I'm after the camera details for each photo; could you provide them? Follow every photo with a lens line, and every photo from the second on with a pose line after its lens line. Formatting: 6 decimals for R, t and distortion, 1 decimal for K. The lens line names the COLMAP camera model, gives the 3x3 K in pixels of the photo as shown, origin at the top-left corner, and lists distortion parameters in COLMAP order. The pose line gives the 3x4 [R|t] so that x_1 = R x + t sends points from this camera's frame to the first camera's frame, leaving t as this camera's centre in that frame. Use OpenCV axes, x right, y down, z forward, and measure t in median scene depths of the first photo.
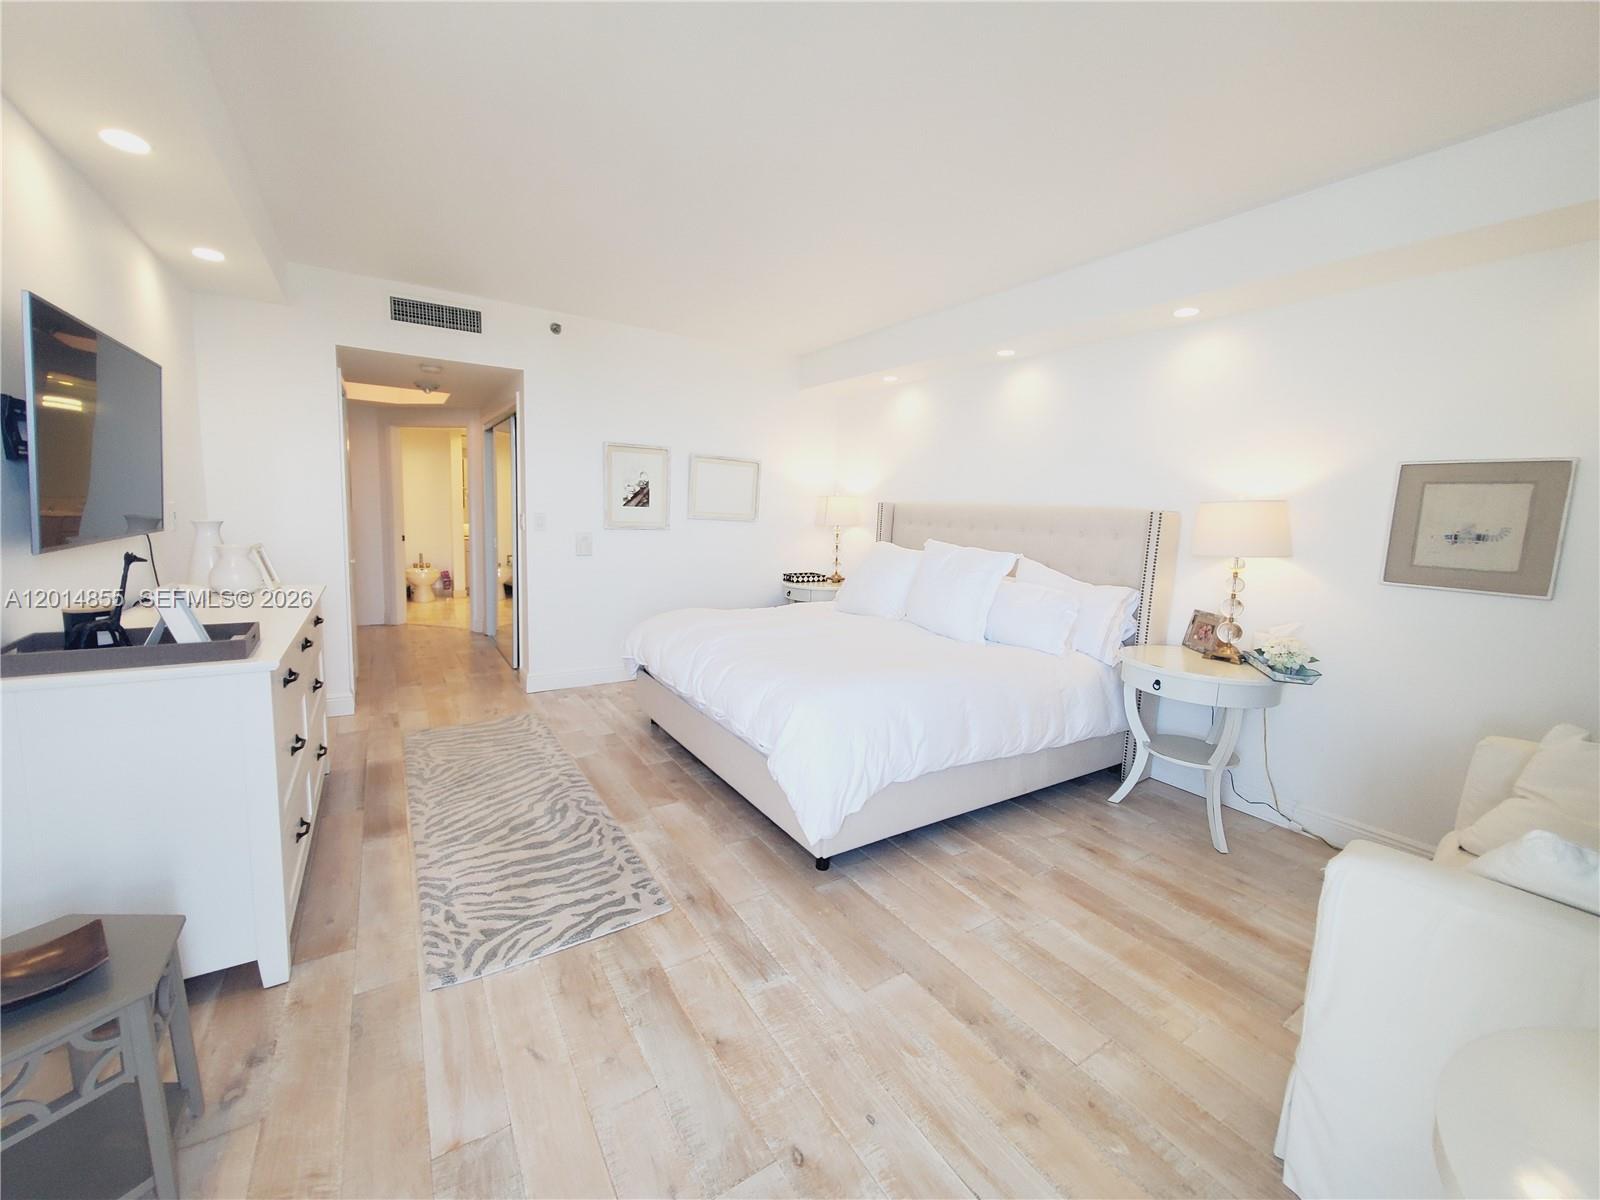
lens RADIAL K [[634.4, 0, 791.0], [0, 634.4, 597.9], [0, 0, 1]] dist [-0.005561, 0.000271]
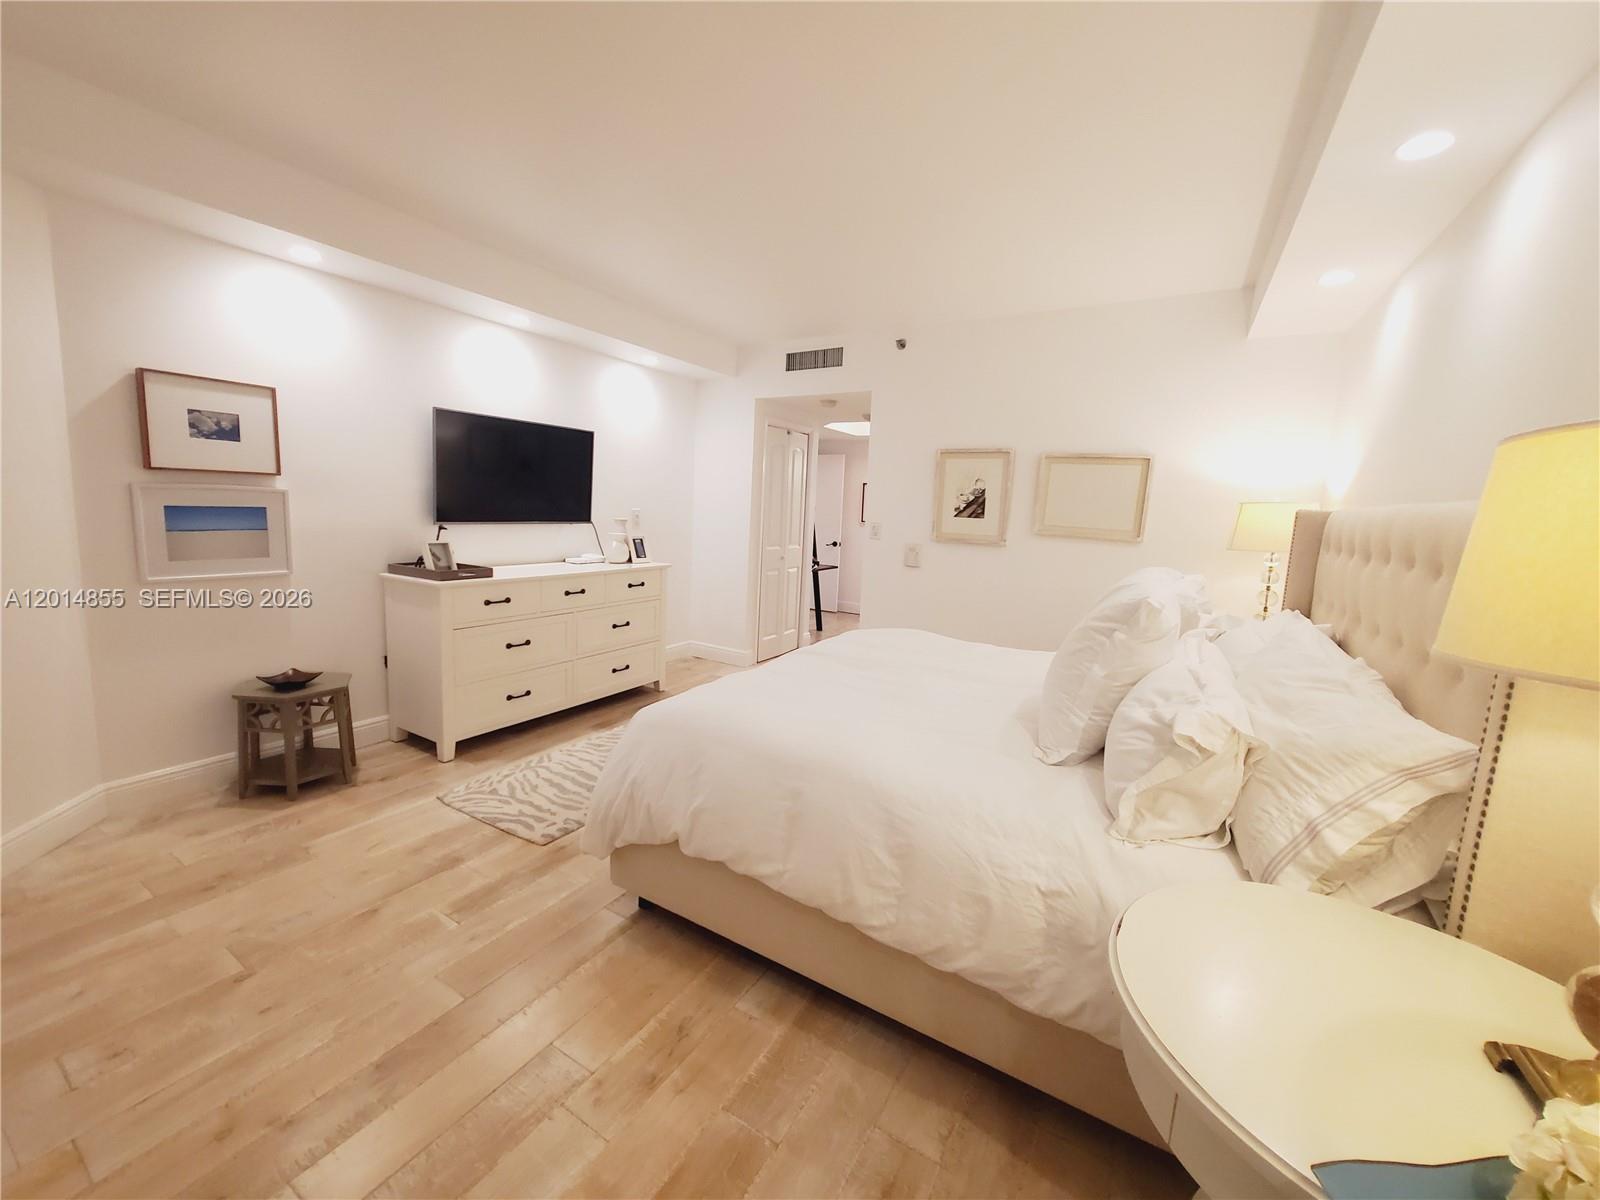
lens RADIAL K [[634.4, 0, 791.5], [0, 634.4, 591.5], [0, 0, 1]] dist [-0.005561, 0.000271]
pose [[0.442279, 0.102836, -0.890962, 0.902297], [-0.150643, 0.987809, 0.039234, -0.073147], [0.884136, 0.116865, 0.452379, 0.744770]]
